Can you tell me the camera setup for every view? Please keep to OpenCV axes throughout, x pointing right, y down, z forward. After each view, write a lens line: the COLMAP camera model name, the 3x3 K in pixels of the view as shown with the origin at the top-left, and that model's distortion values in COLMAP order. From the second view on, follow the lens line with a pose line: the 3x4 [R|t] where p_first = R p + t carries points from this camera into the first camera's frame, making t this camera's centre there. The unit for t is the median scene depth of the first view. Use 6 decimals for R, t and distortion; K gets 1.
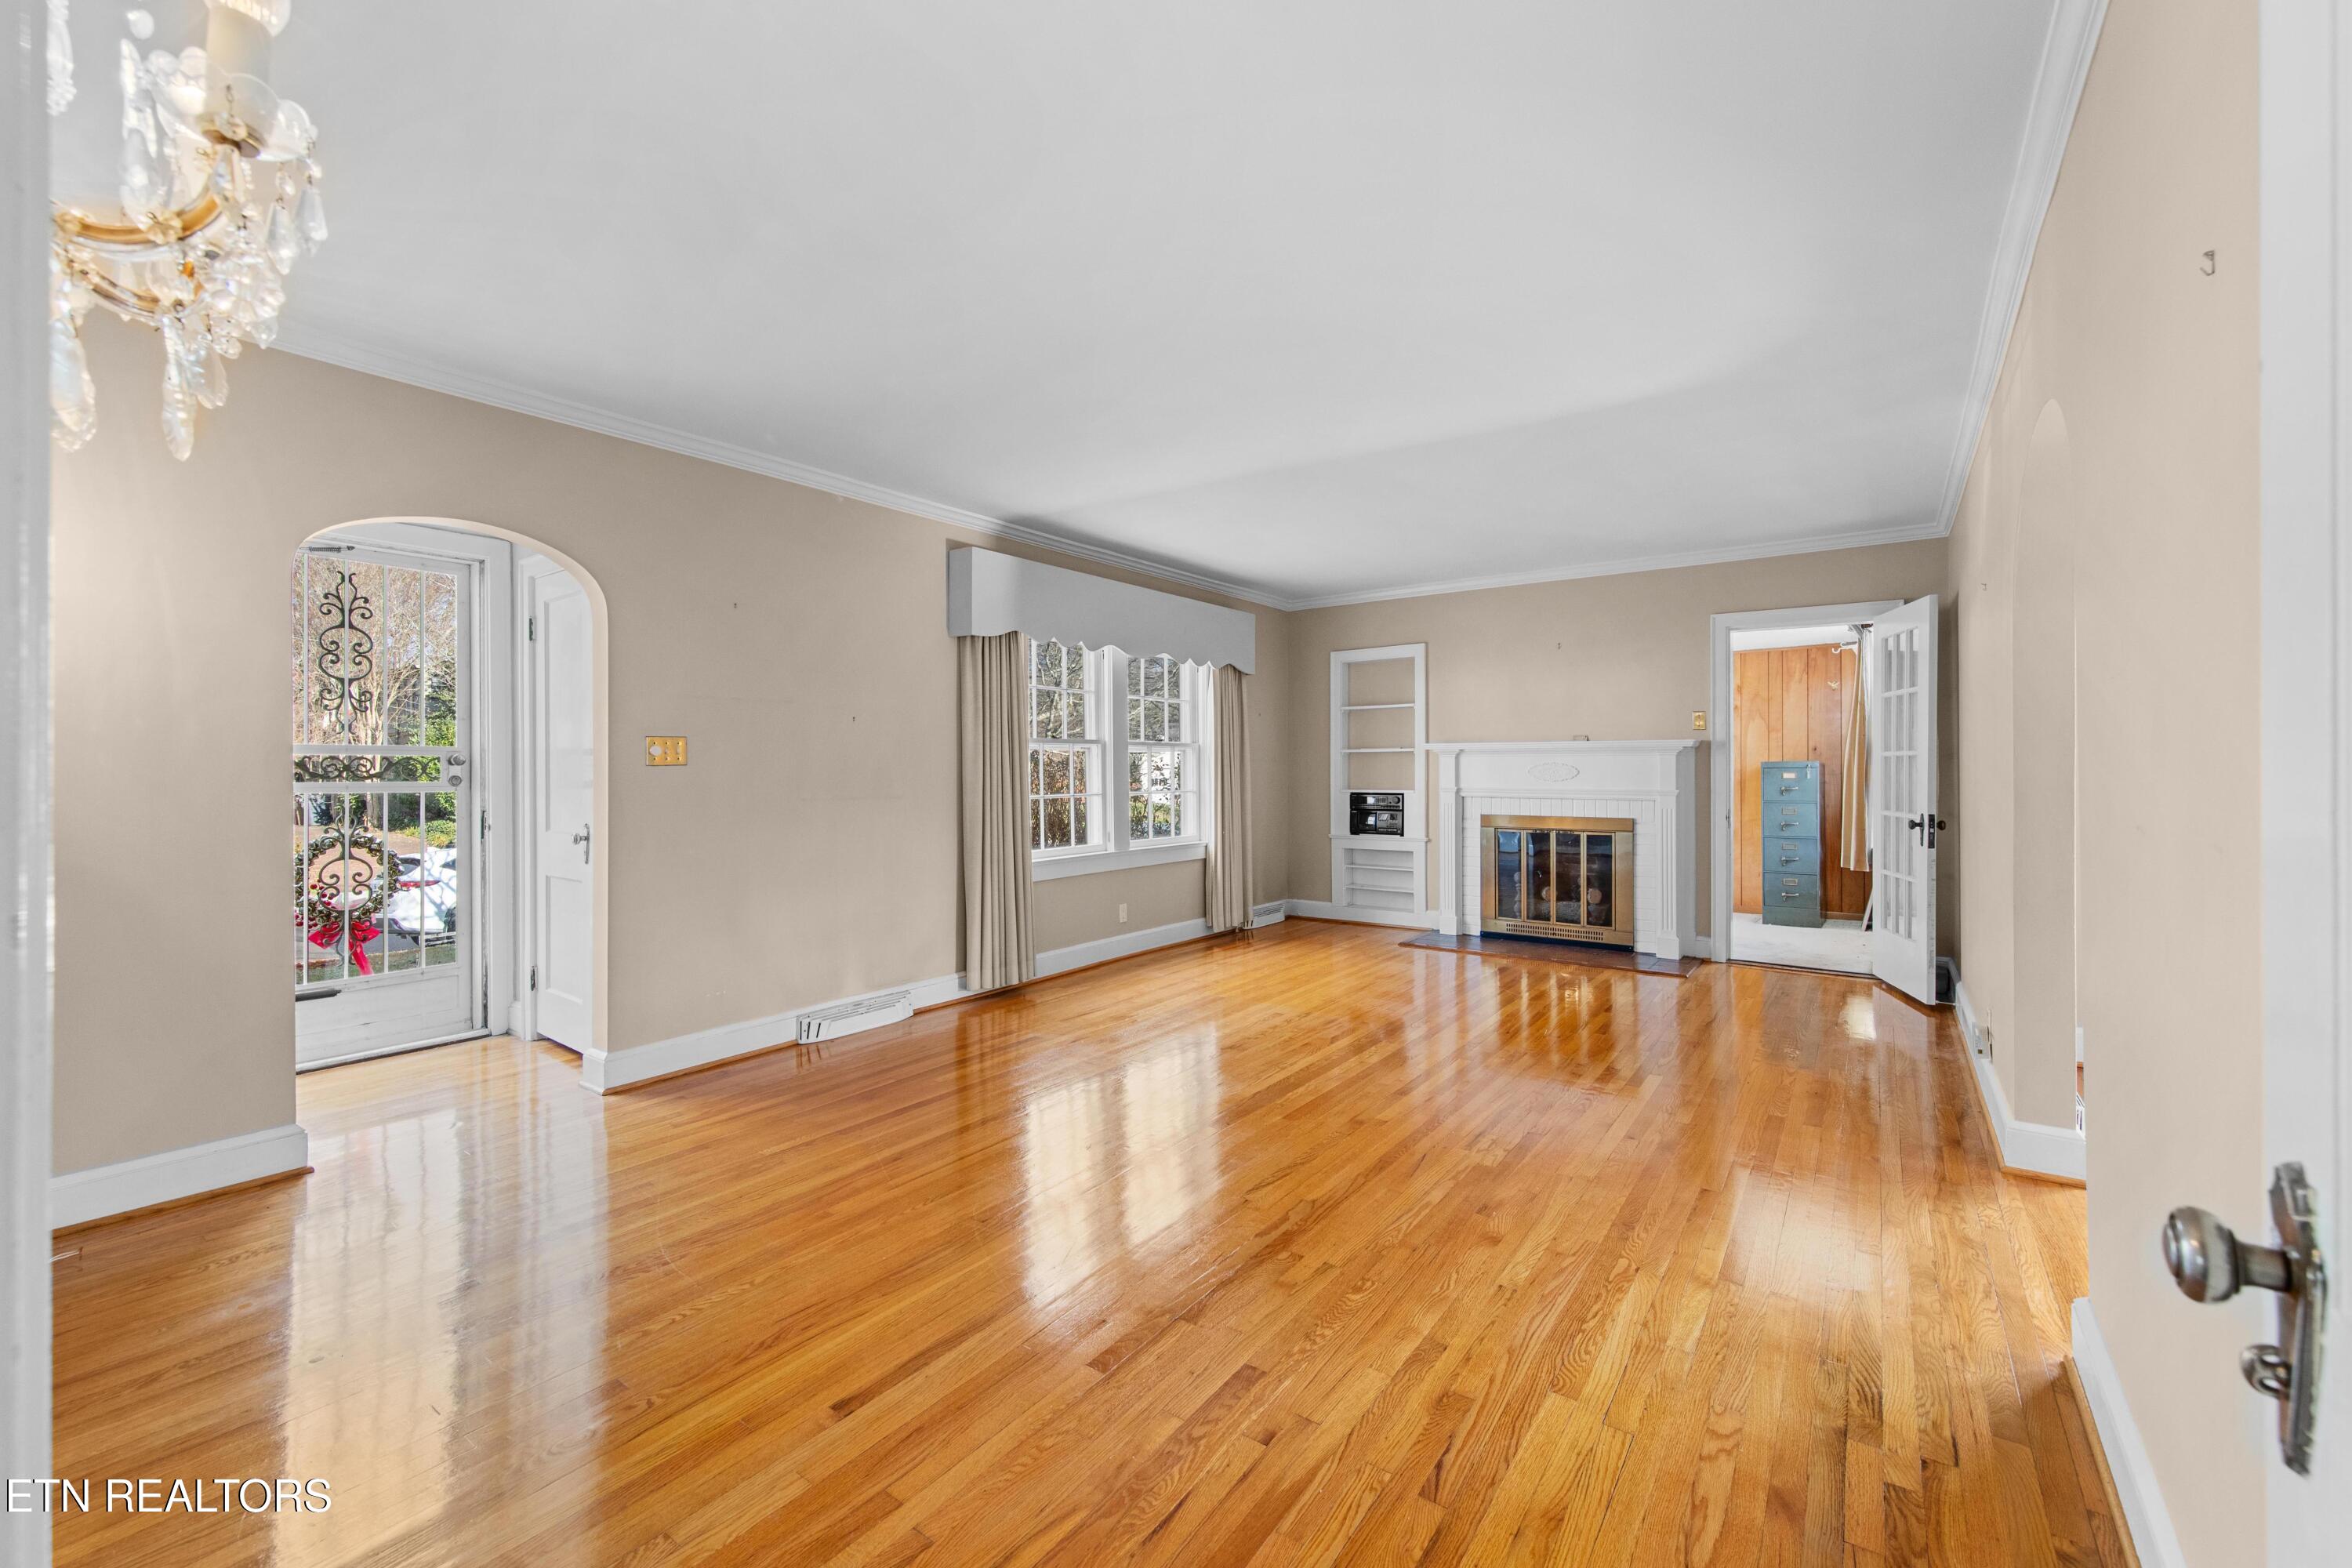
lens RADIAL K [[955.9, 0, 1175.2], [0, 955.9, 784.7], [0, 0, 1]] dist [-0.001810, -0.000084]
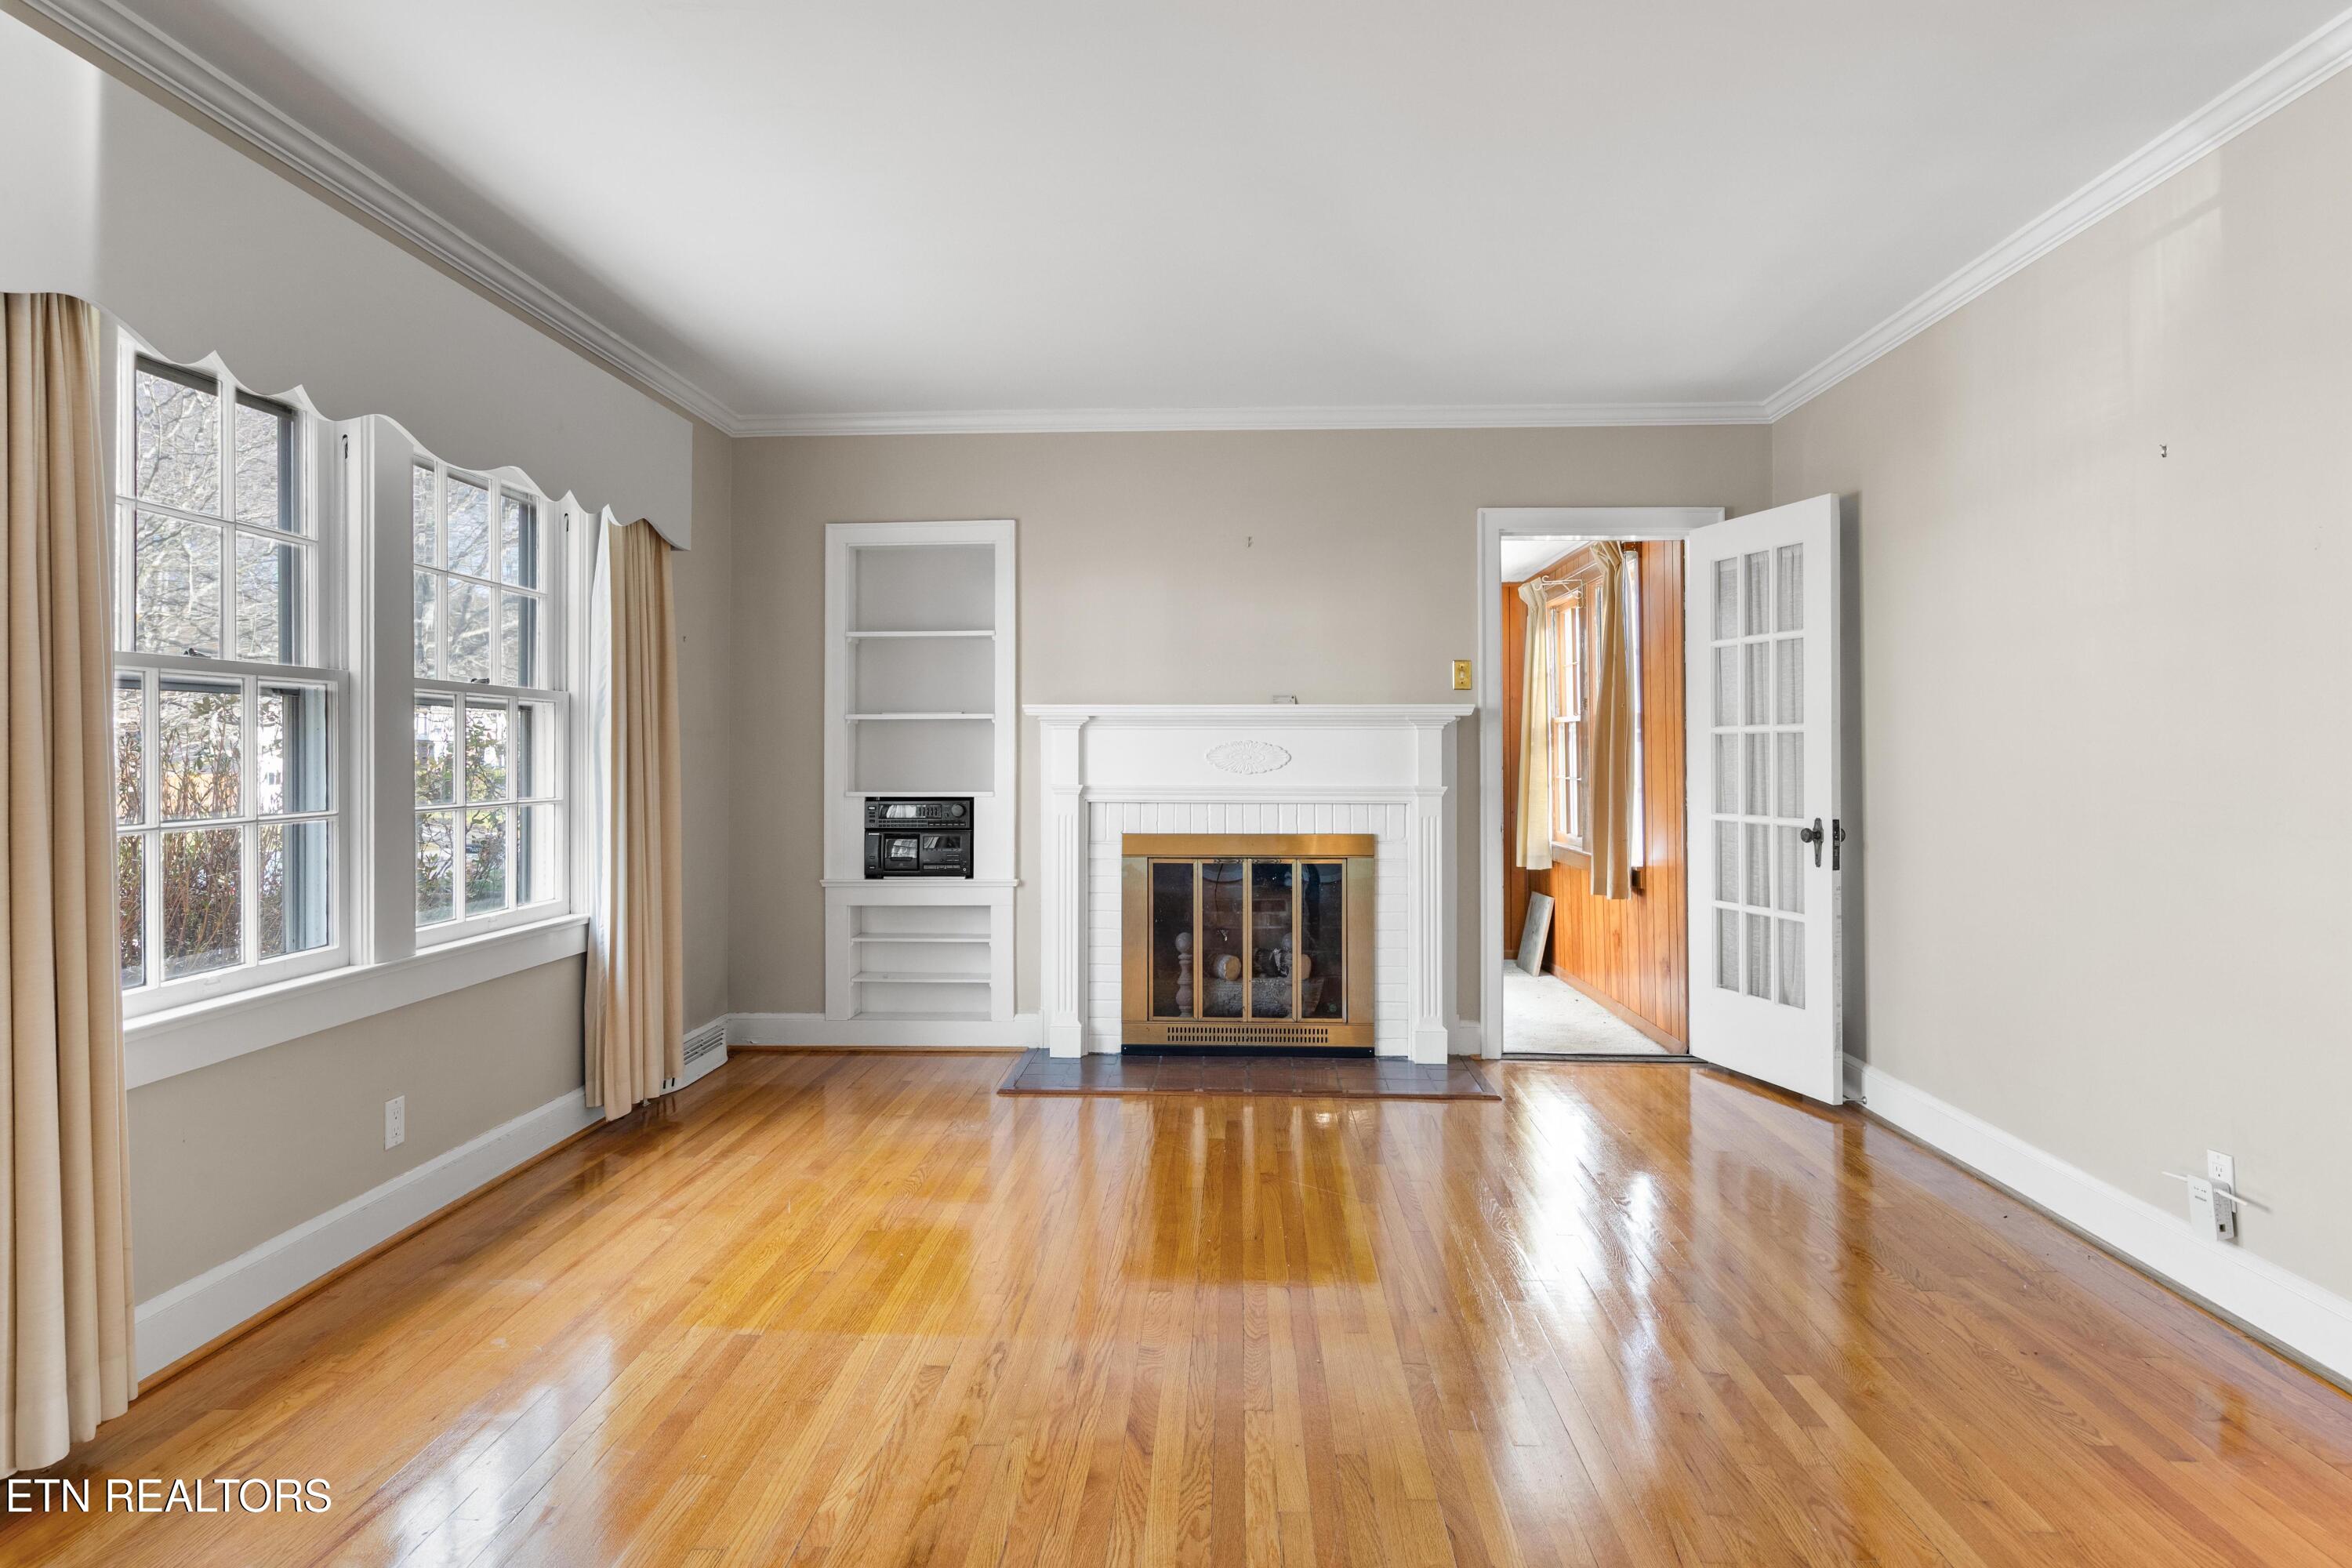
lens RADIAL K [[1337.2, 0, 1179.5], [0, 1337.2, 738.5], [0, 0, 1]] dist [0.005393, -0.003728]
pose [[0.837694, 0.008890, 0.546067, -0.077906], [0.008025, 0.999559, -0.028584, -0.001875], [-0.546080, 0.028327, 0.837254, 0.337531]]
